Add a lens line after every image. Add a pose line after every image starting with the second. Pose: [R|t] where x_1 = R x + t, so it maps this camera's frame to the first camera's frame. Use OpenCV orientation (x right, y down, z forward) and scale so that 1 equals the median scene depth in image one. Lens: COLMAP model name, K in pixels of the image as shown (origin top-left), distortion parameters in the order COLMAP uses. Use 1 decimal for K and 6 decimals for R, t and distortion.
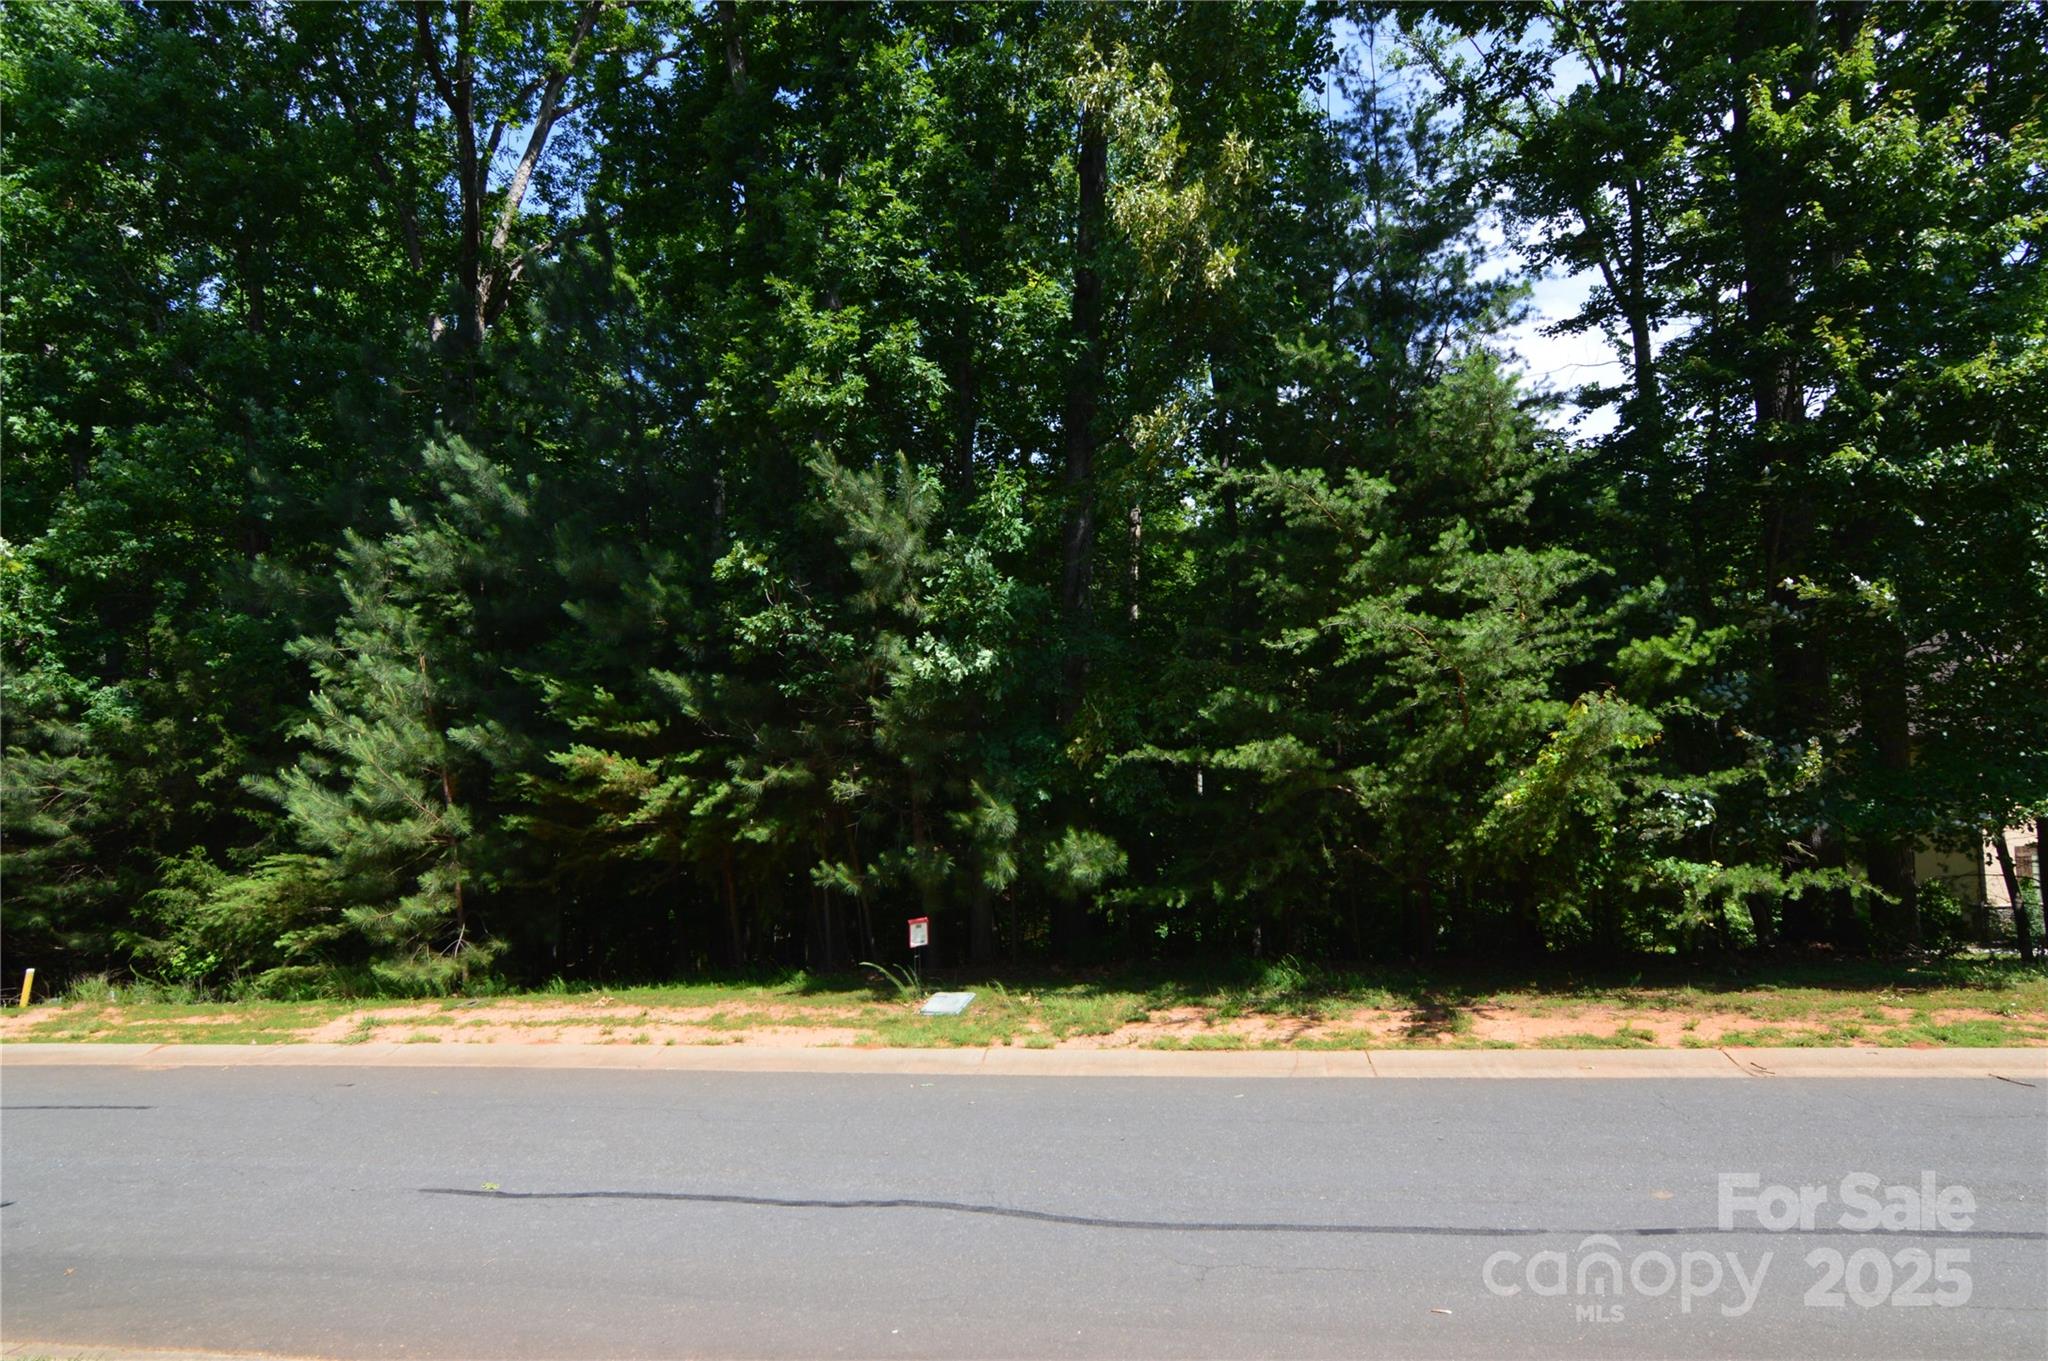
lens RADIAL K [[1011.0, 0, 1024.5], [0, 1011.0, 687.7], [0, 0, 1]] dist [-0.026444, 0.009994]
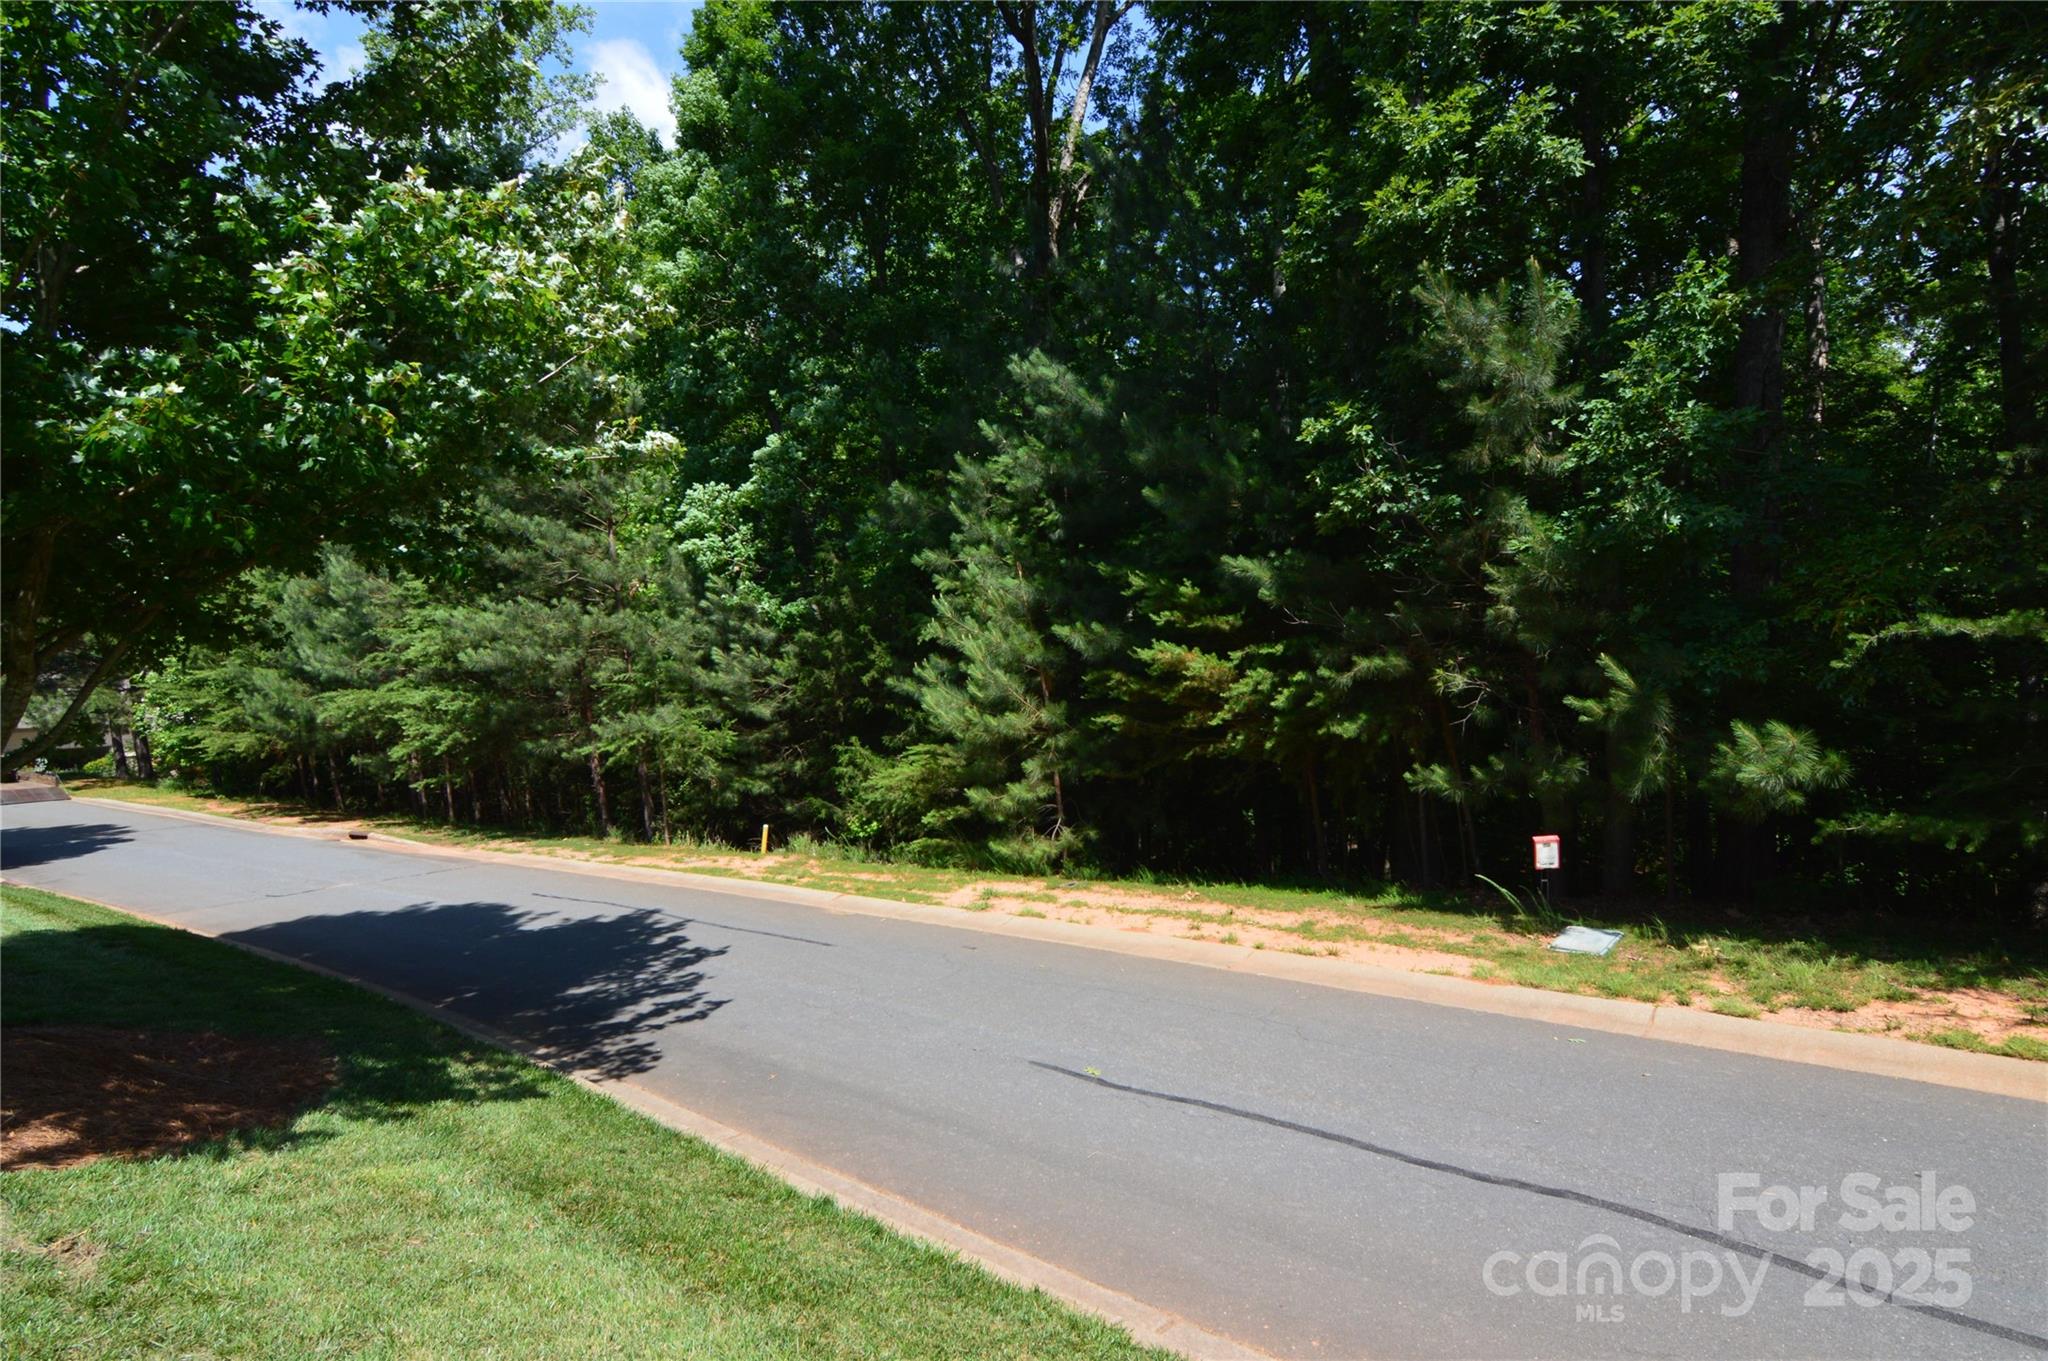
lens RADIAL K [[1011.0, 0, 1024.5], [0, 1011.0, 687.7], [0, 0, 1]] dist [-0.026444, 0.009994]
pose [[0.855546, 0.001198, -0.517726, -0.046131], [0.044471, 0.996131, 0.075794, 0.026625], [0.515814, -0.087869, 0.852182, 0.090302]]
